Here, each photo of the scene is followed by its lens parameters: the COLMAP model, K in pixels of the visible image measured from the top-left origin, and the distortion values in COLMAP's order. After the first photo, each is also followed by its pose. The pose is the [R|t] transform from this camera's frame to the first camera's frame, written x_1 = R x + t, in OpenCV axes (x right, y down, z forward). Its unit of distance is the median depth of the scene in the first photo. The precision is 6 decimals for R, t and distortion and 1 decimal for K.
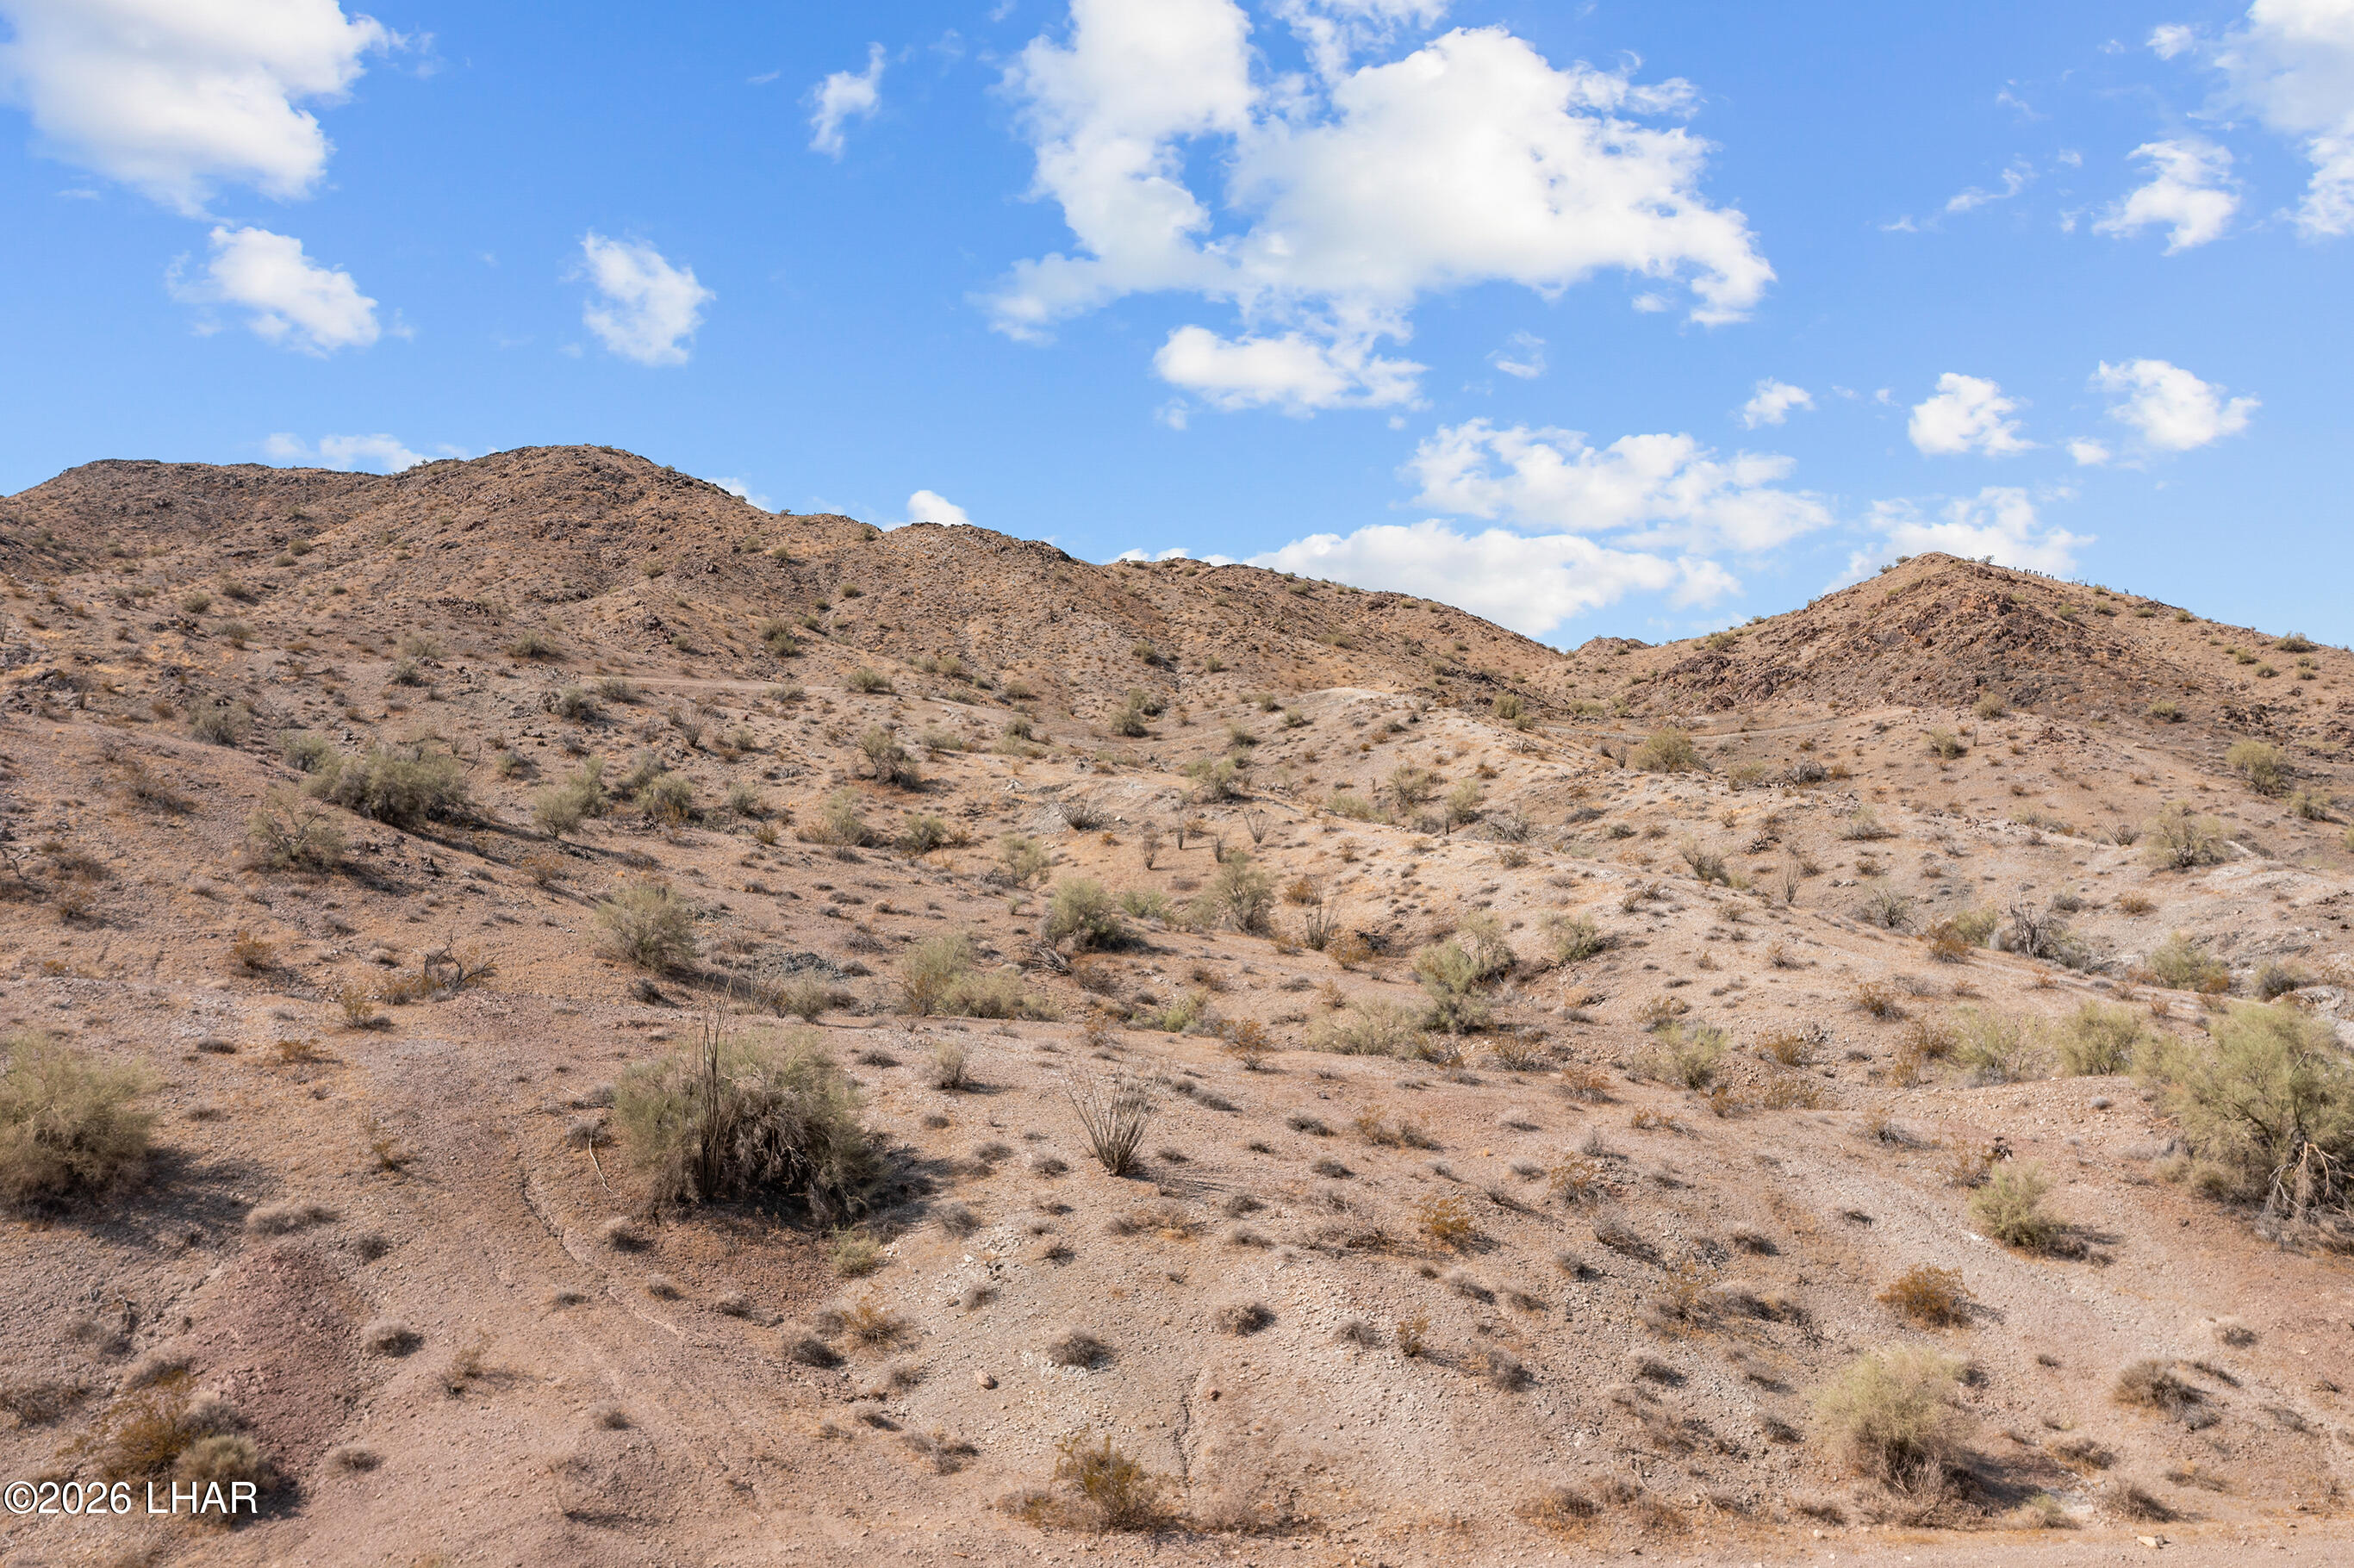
lens RADIAL K [[1879.6, 0, 1177.0], [0, 1879.6, 784.0], [0, 0, 1]] dist [-0.007247, 0.006809]
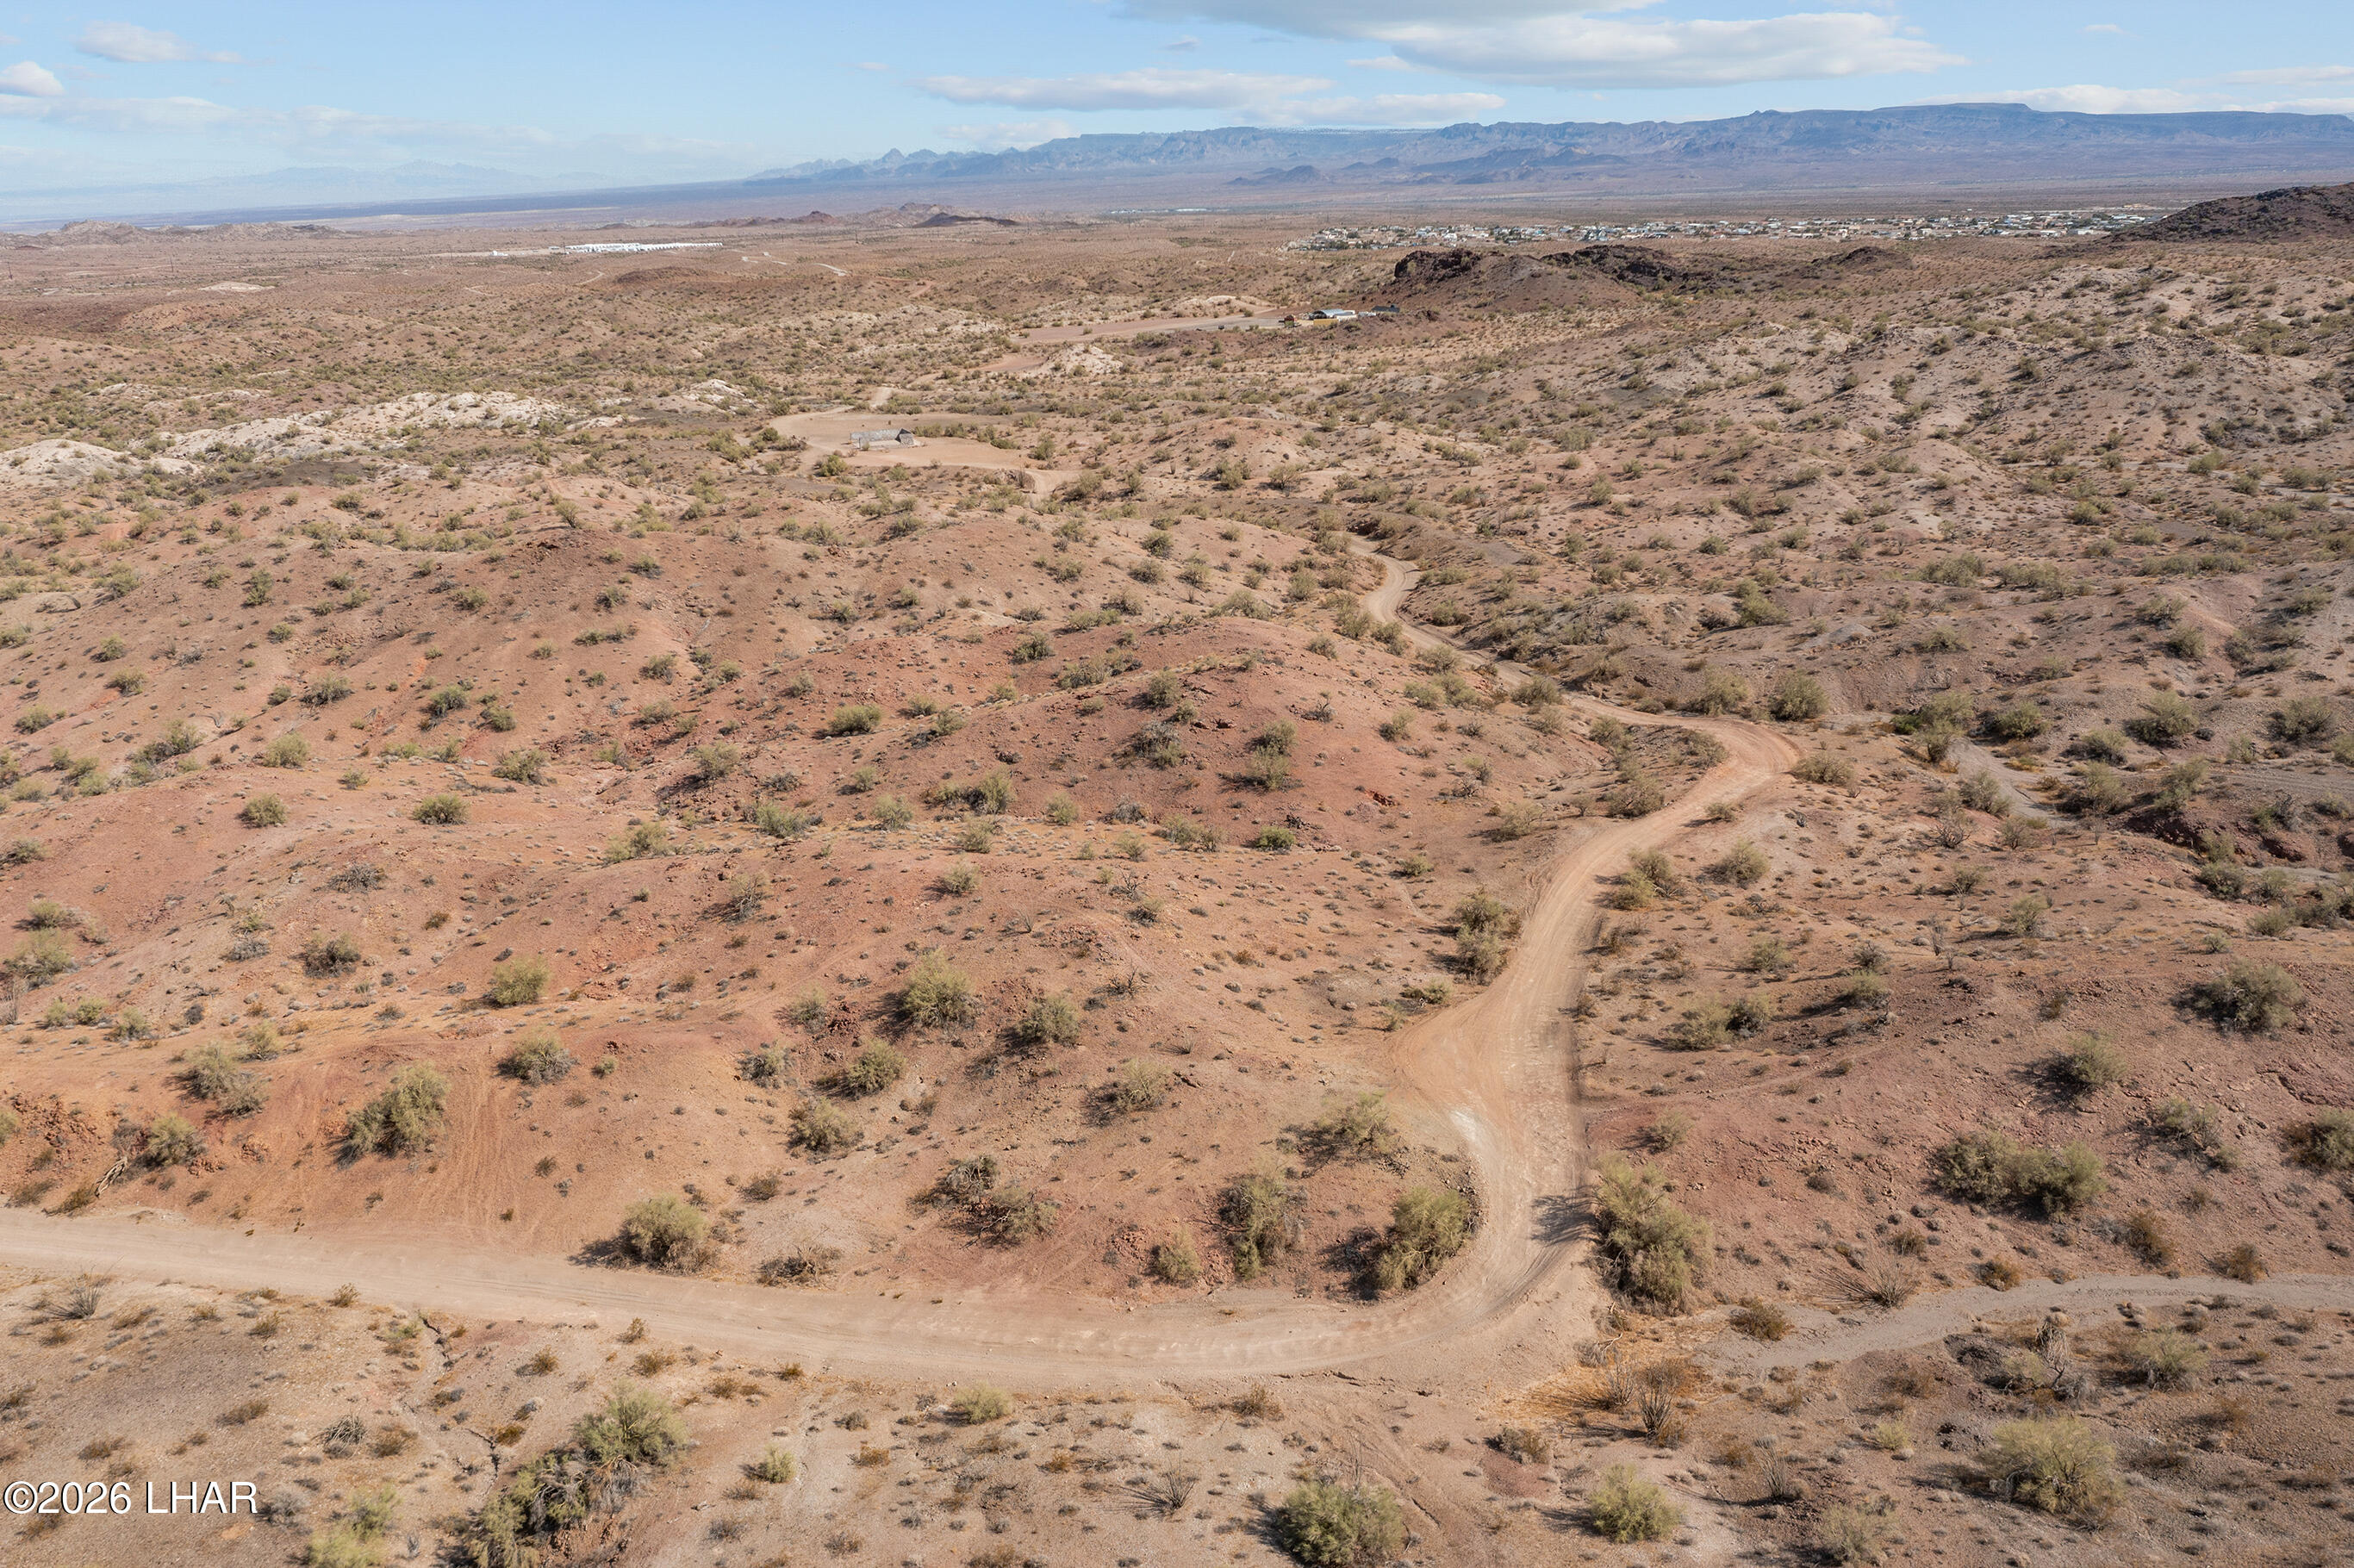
lens RADIAL K [[1879.6, 0, 1177.0], [0, 1879.6, 784.0], [0, 0, 1]] dist [-0.007247, 0.006809]
pose [[-0.925905, -0.085524, 0.367948, -0.081684], [0.031541, 0.953130, 0.300911, -0.133685], [-0.376437, 0.290221, -0.879811, 0.286331]]
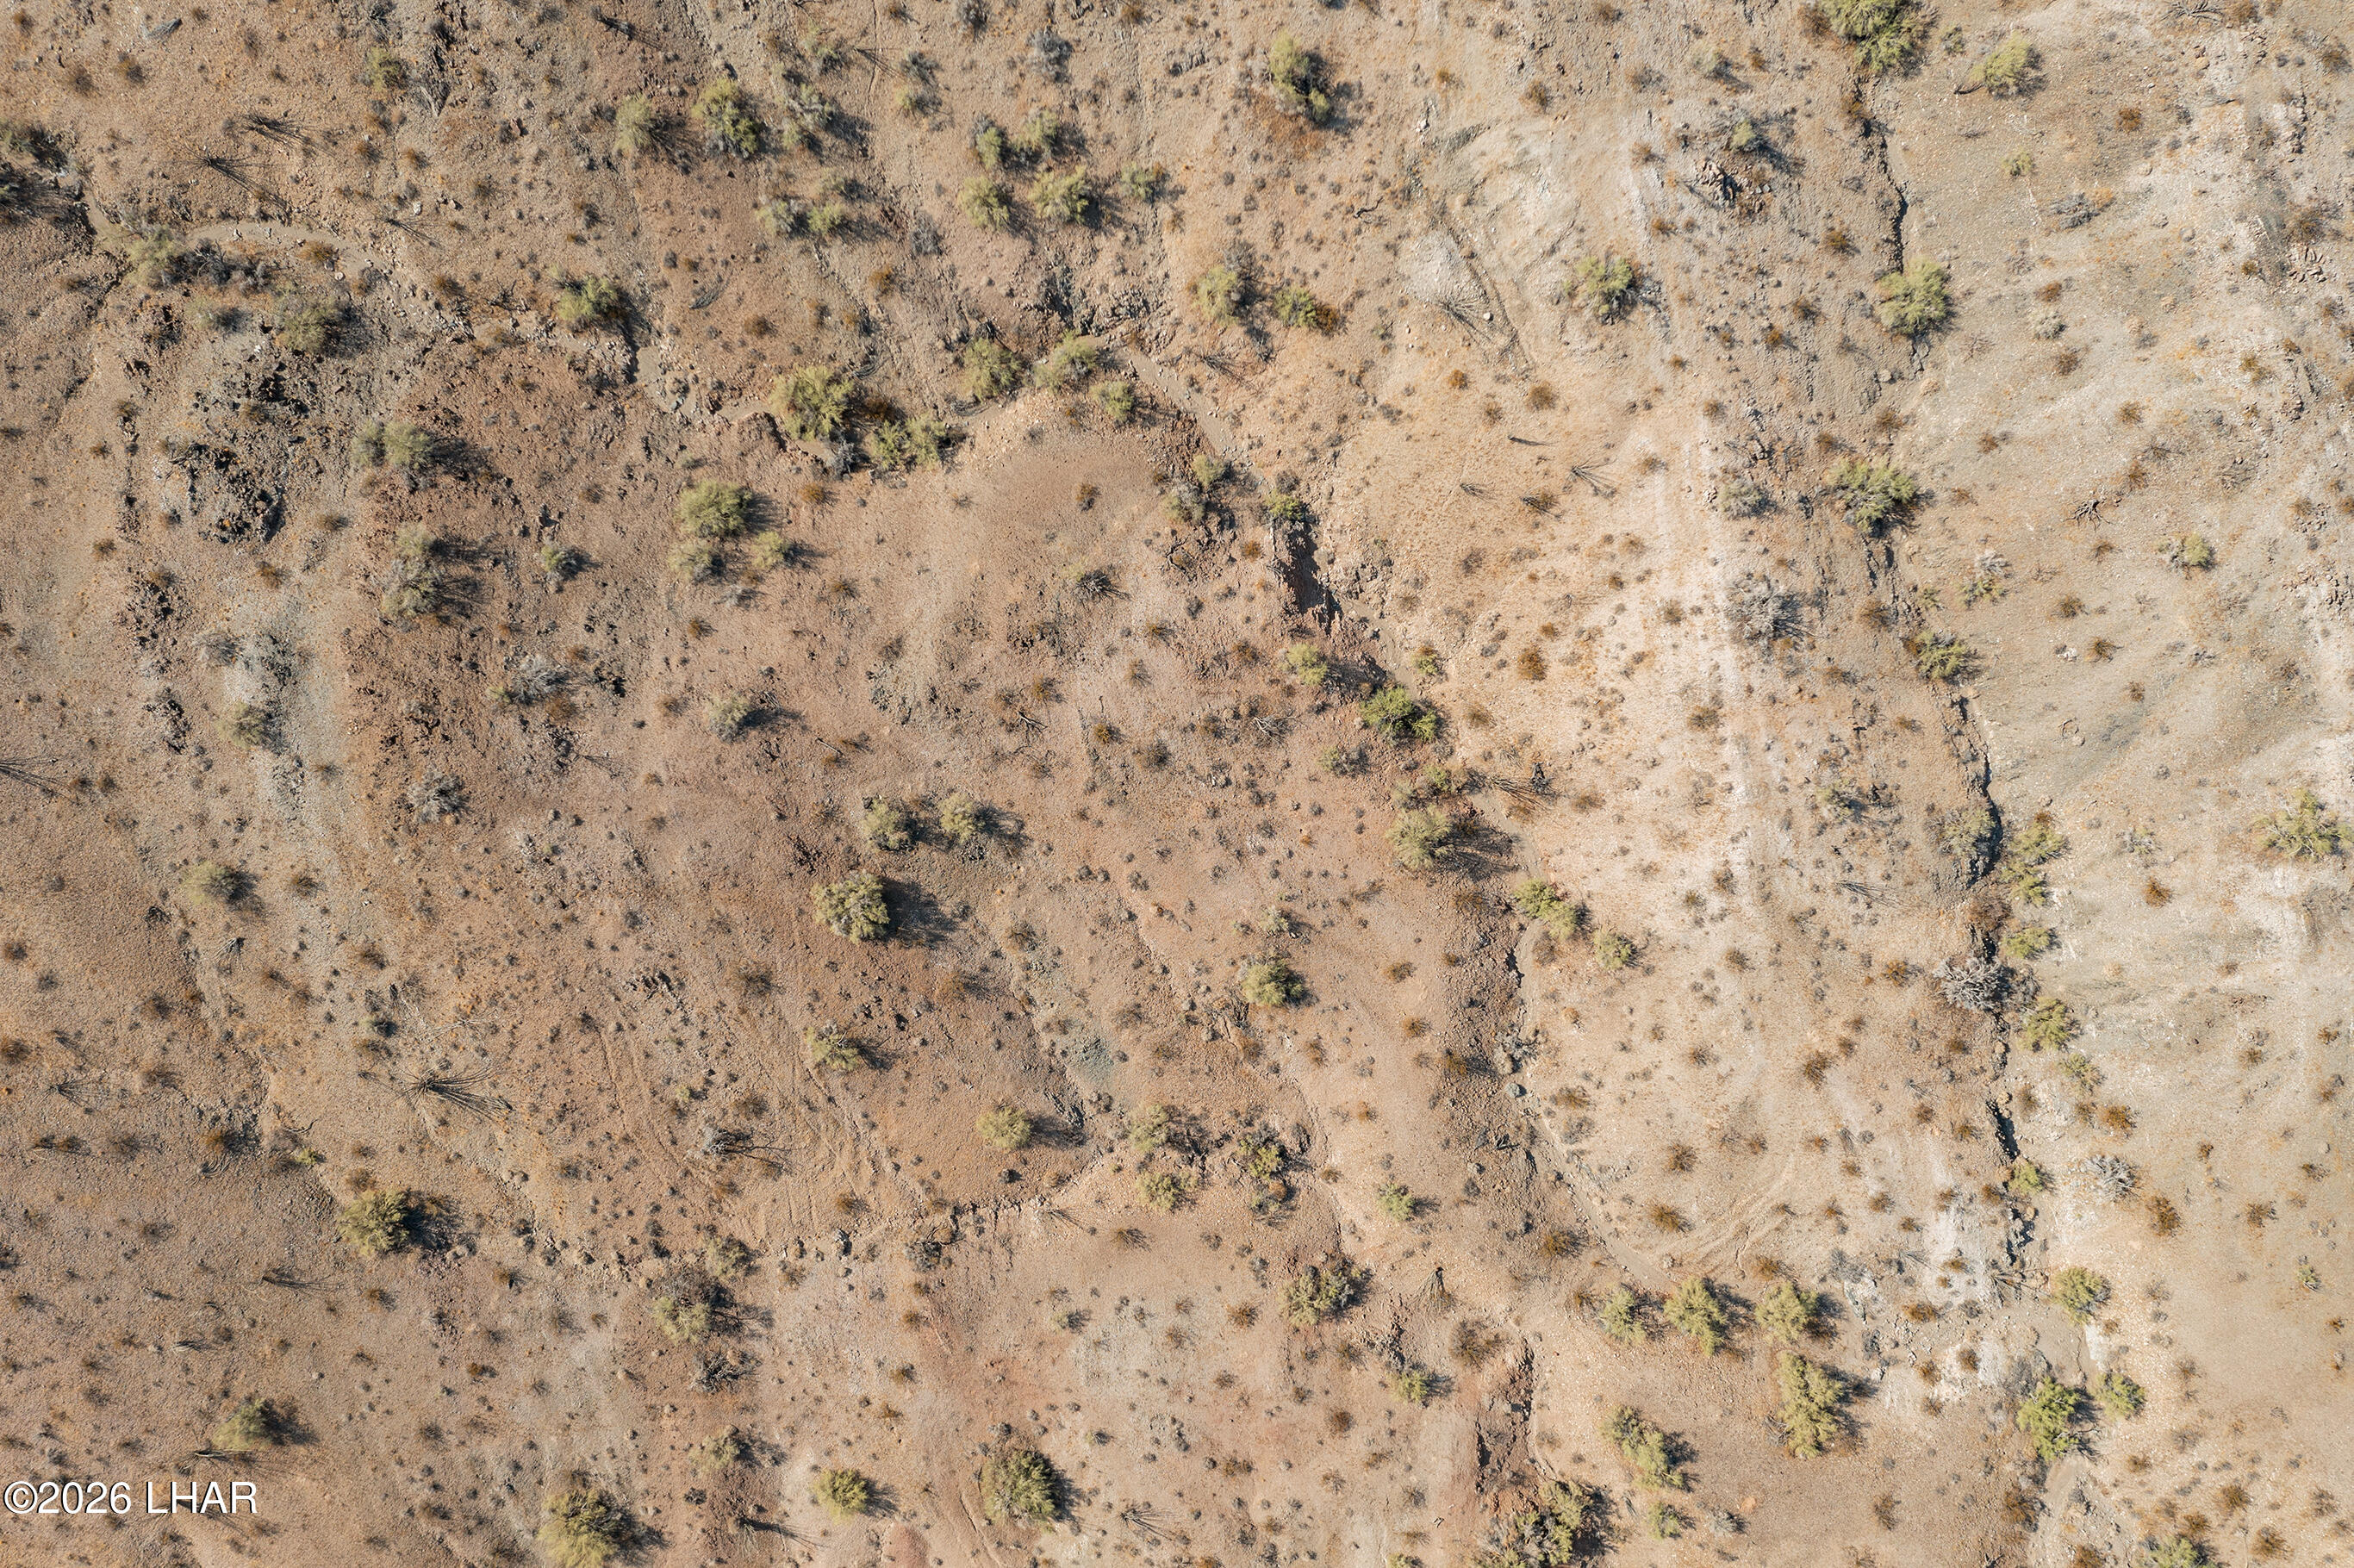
lens RADIAL K [[1879.6, 0, 1177.0], [0, 1879.6, 784.0], [0, 0, 1]] dist [-0.007247, 0.006809]
pose [[0.948942, 0.314196, -0.028107, -0.028527], [0.026906, 0.008158, 0.999605, -0.344859], [0.314301, -0.949323, -0.000712, 0.245811]]
